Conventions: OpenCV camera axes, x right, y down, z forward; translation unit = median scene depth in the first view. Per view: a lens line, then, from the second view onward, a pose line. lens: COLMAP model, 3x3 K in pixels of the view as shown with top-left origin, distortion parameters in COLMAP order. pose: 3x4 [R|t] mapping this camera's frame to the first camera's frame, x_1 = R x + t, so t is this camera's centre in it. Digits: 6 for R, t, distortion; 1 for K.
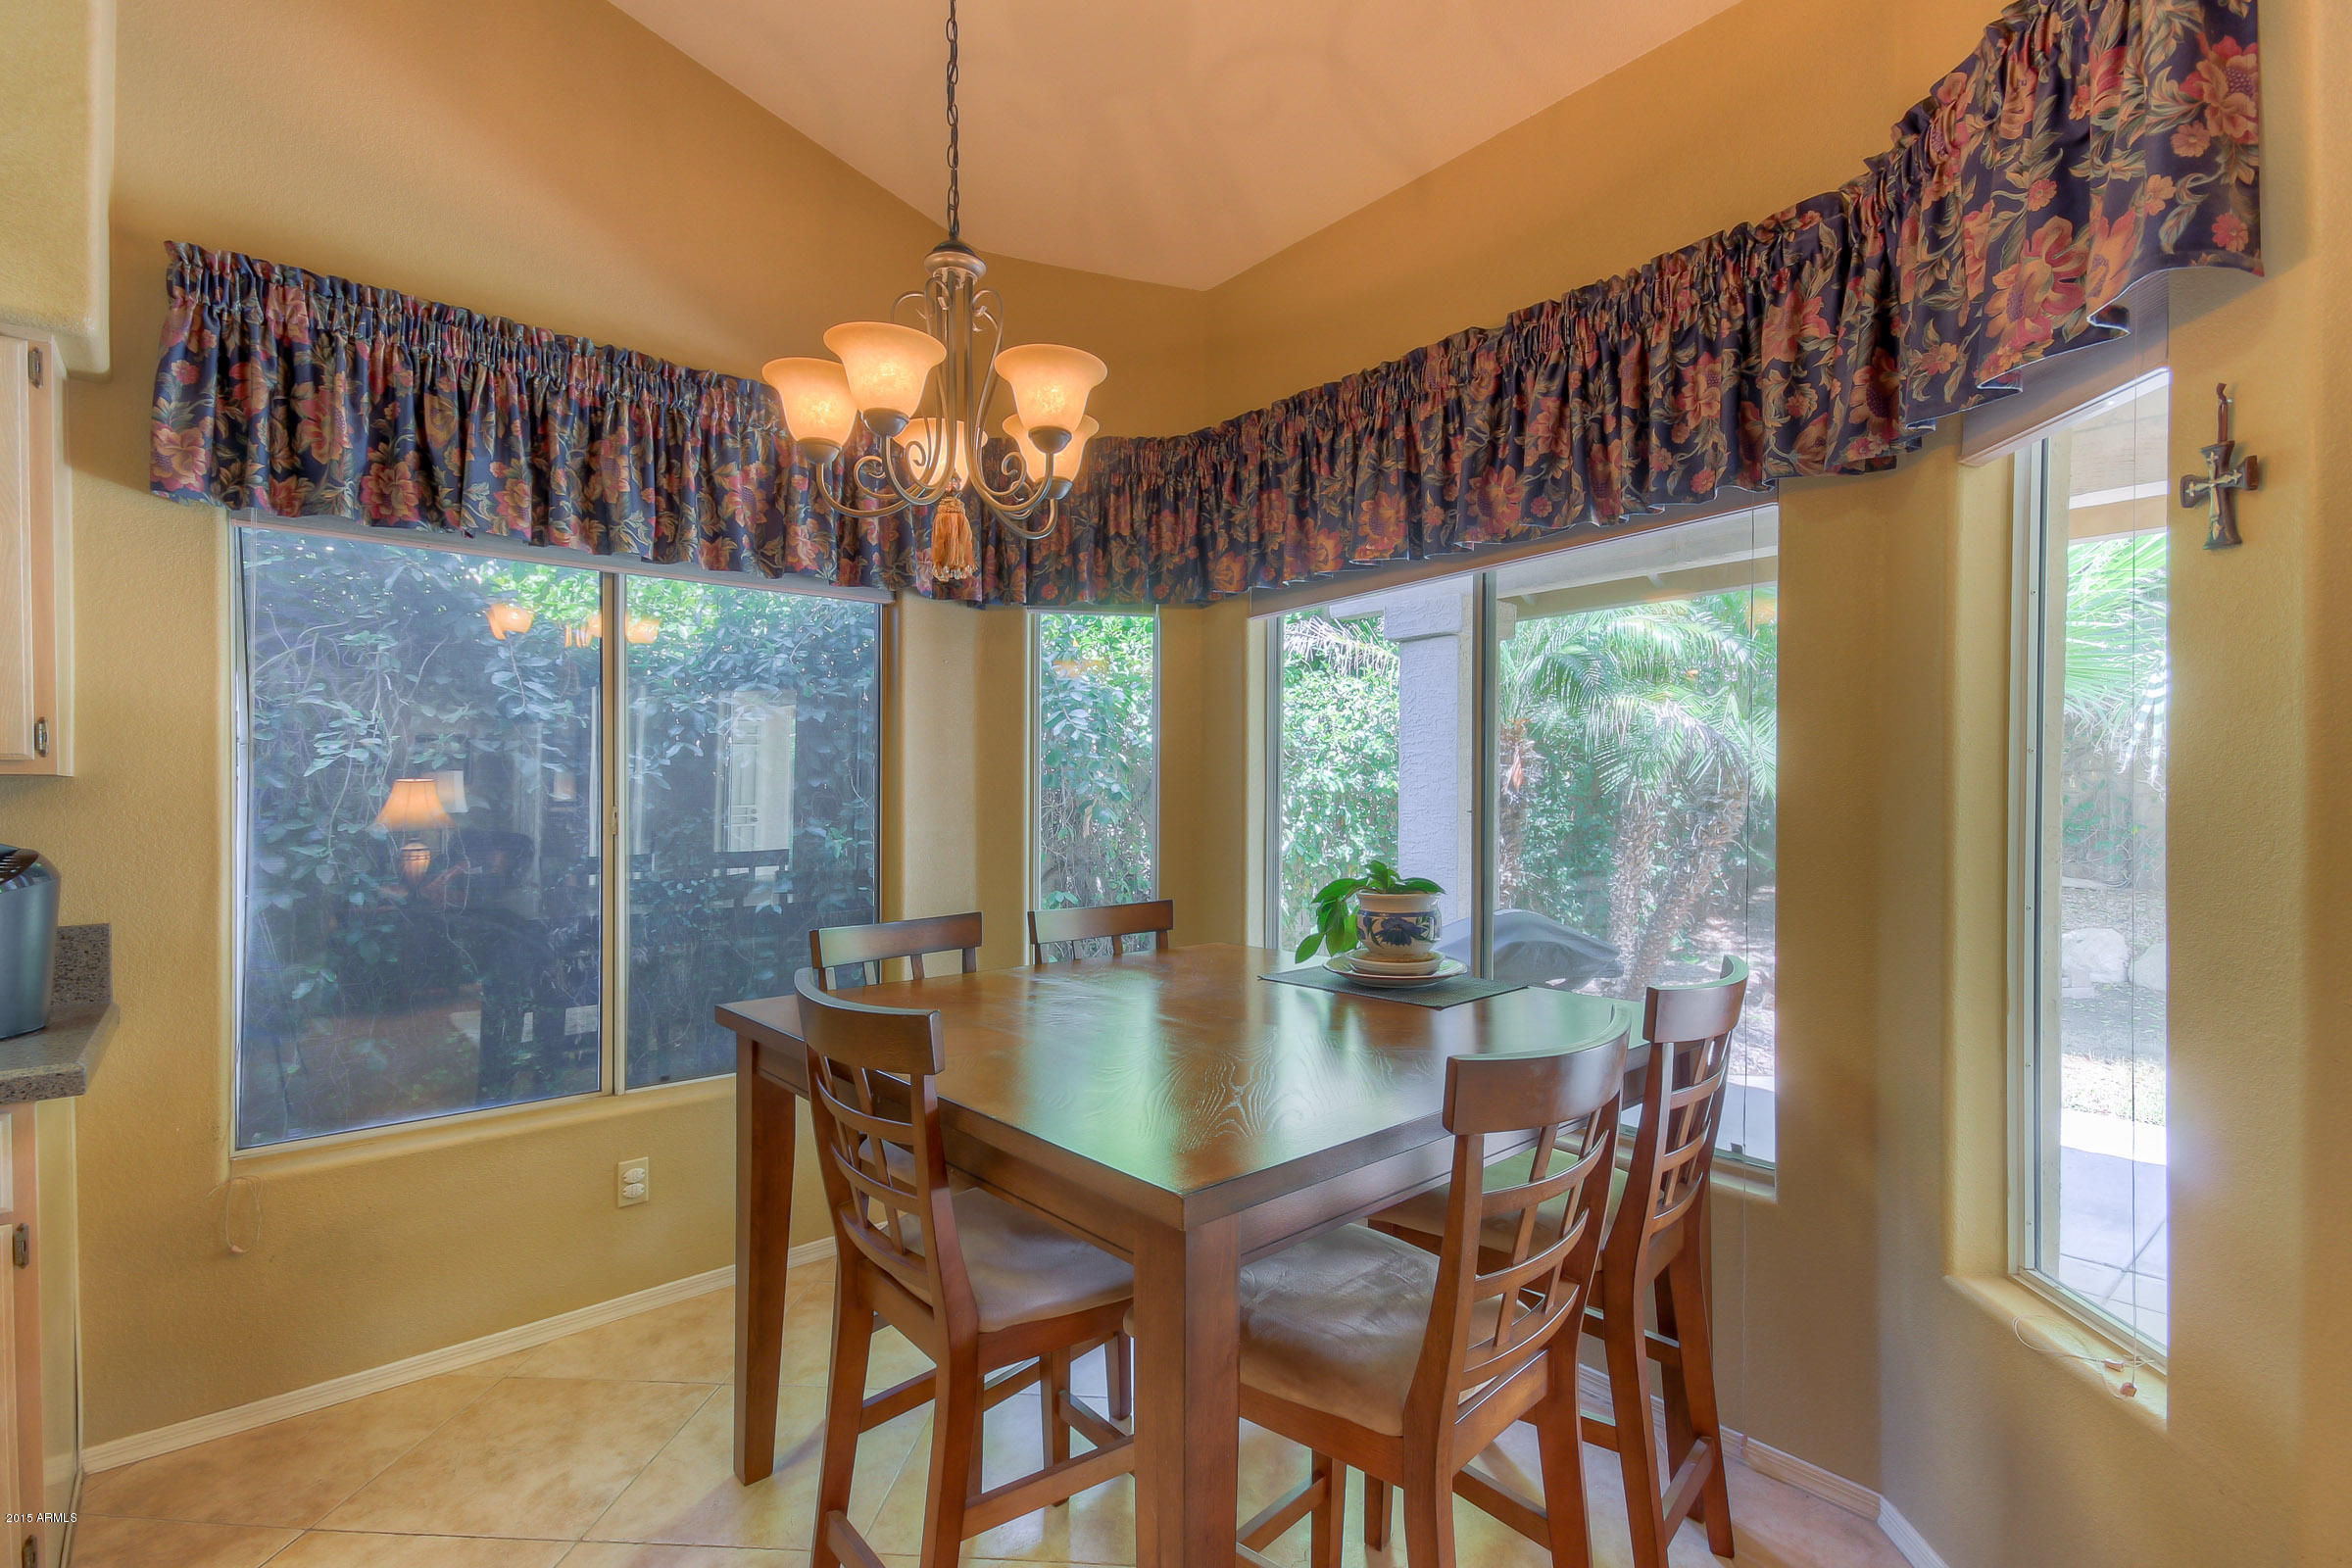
lens RADIAL K [[1077.3, 0, 1180.2], [0, 1077.3, 792.4], [0, 0, 1]] dist [0.001034, -0.000502]
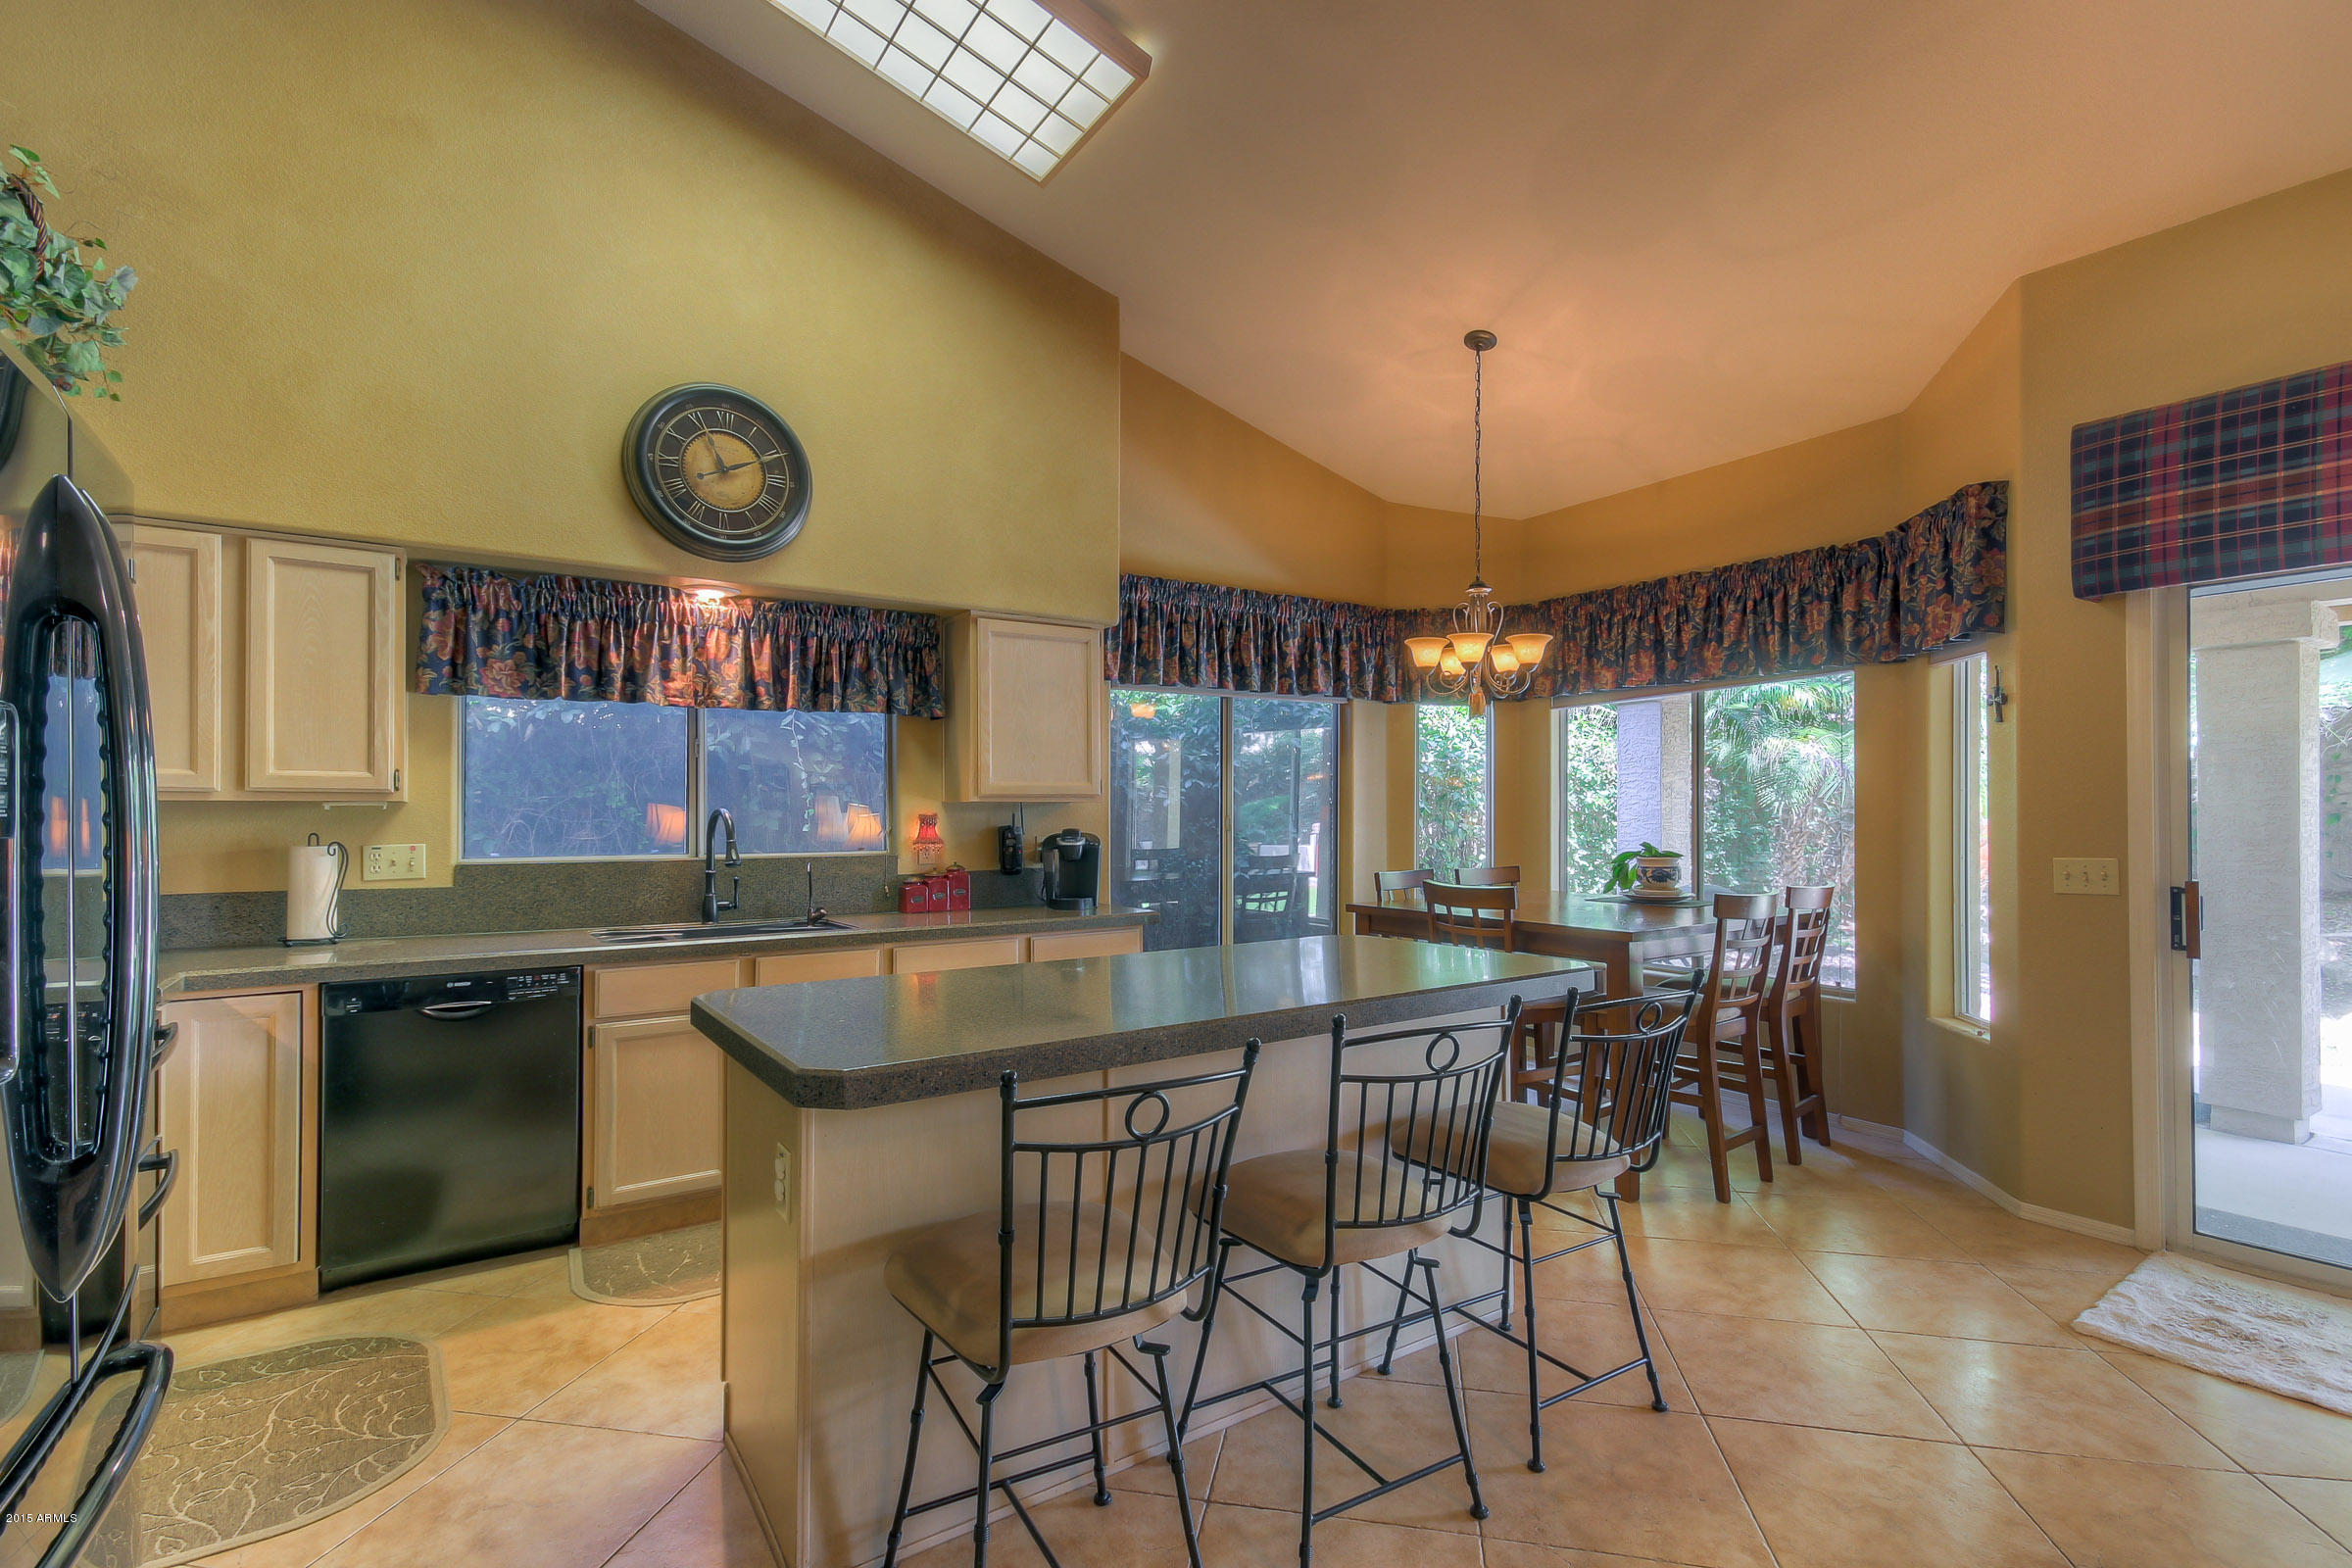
lens RADIAL K [[1077.3, 0, 1170.1], [0, 1077.3, 792.7], [0, 0, 1]] dist [0.001034, -0.000502]
pose [[0.991725, -0.002934, -0.128345, -0.451979], [0.001479, 0.999934, -0.011430, -0.007368], [0.128370, 0.011146, 0.991664, -1.135242]]
